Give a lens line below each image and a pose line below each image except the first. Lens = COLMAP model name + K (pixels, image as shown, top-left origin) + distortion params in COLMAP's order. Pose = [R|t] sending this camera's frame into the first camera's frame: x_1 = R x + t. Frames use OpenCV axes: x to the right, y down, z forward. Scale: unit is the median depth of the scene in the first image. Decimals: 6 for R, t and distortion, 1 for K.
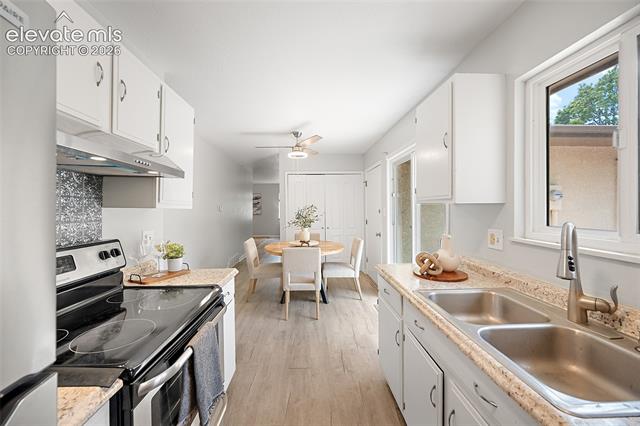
lens RADIAL K [[252.2, 0, 316.2], [0, 252.2, 213.3], [0, 0, 1]] dist [-0.002927, -0.000265]
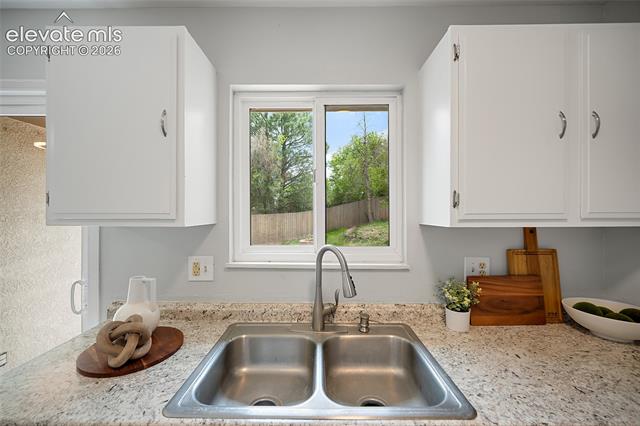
lens RADIAL K [[252.2, 0, 316.2], [0, 252.2, 213.3], [0, 0, 1]] dist [-0.002927, -0.000265]
pose [[0.041952, 0.001643, 0.999118, -0.076638], [0.023747, 0.999715, -0.002641, -0.064618], [-0.998837, 0.023837, 0.041901, 0.626187]]
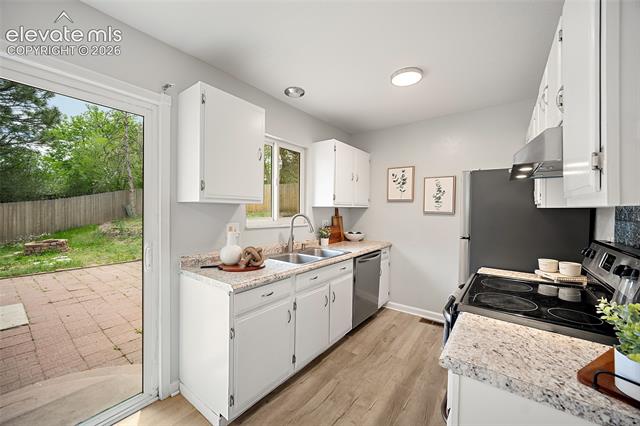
lens RADIAL K [[252.2, 0, 316.2], [0, 252.2, 213.3], [0, 0, 1]] dist [-0.002927, -0.000265]
pose [[-0.775618, -0.014420, 0.631038, -0.527655], [0.006428, 0.999507, 0.030740, -0.030823], [-0.631170, 0.027899, -0.775142, 1.858525]]
